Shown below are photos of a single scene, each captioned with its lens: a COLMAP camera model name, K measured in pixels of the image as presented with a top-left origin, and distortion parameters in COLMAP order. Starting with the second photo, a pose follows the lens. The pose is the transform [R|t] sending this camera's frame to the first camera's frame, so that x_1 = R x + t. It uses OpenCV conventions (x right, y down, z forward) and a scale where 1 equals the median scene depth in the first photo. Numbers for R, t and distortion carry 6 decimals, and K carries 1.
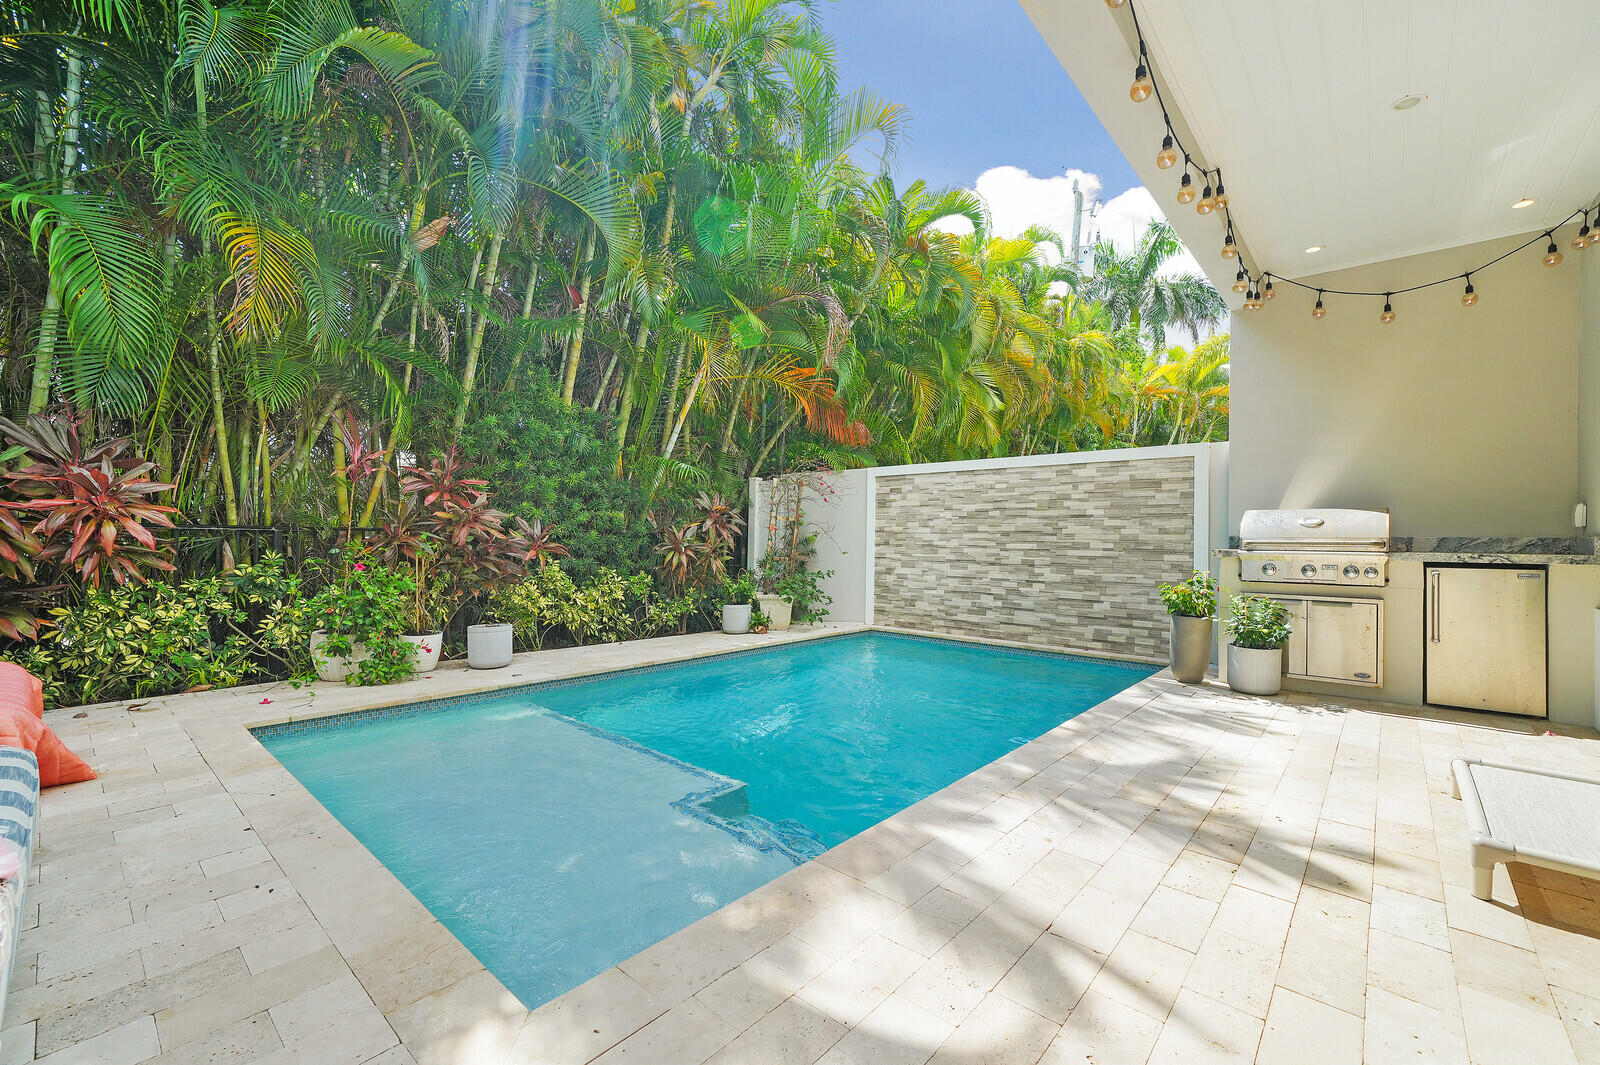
lens RADIAL K [[674.2, 0, 808.5], [0, 674.2, 535.9], [0, 0, 1]] dist [0.002439, 0.003506]
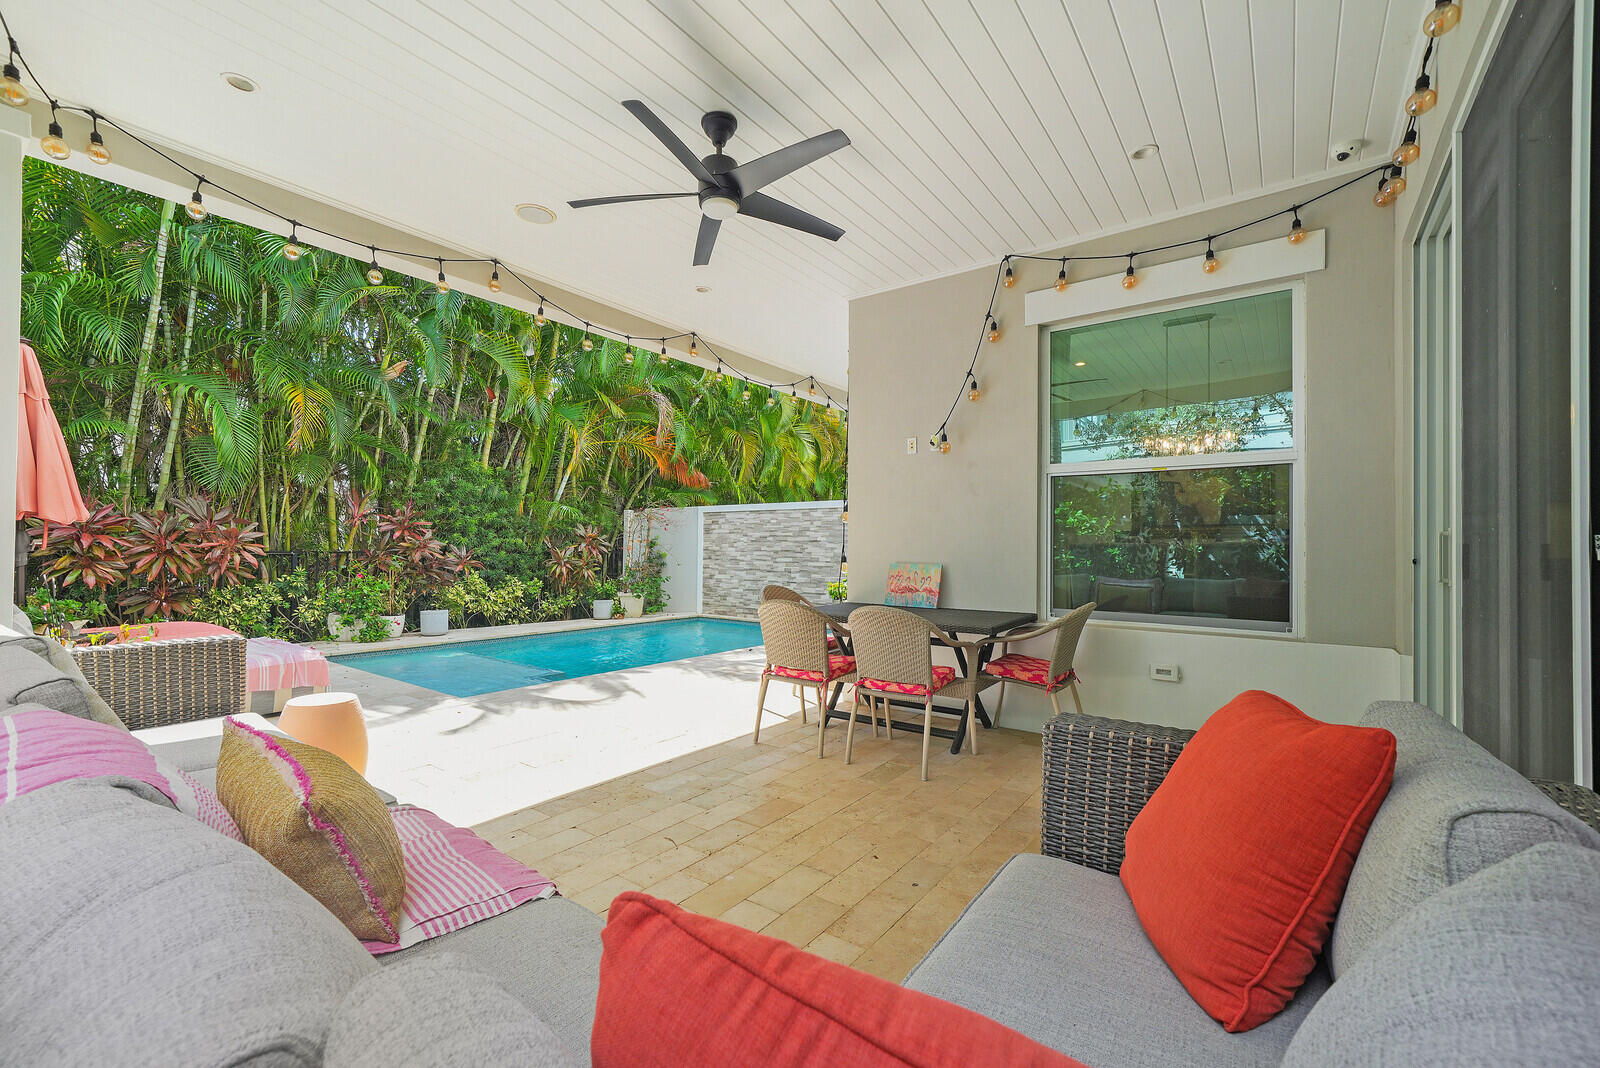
lens RADIAL K [[666.5, 0, 805.1], [0, 666.5, 541.0], [0, 0, 1]] dist [-0.002061, 0.000261]
pose [[0.995862, -0.004006, 0.090795, 0.244459], [0.004575, 0.999971, -0.006055, -0.020874], [-0.090769, 0.006446, 0.995851, -0.606160]]
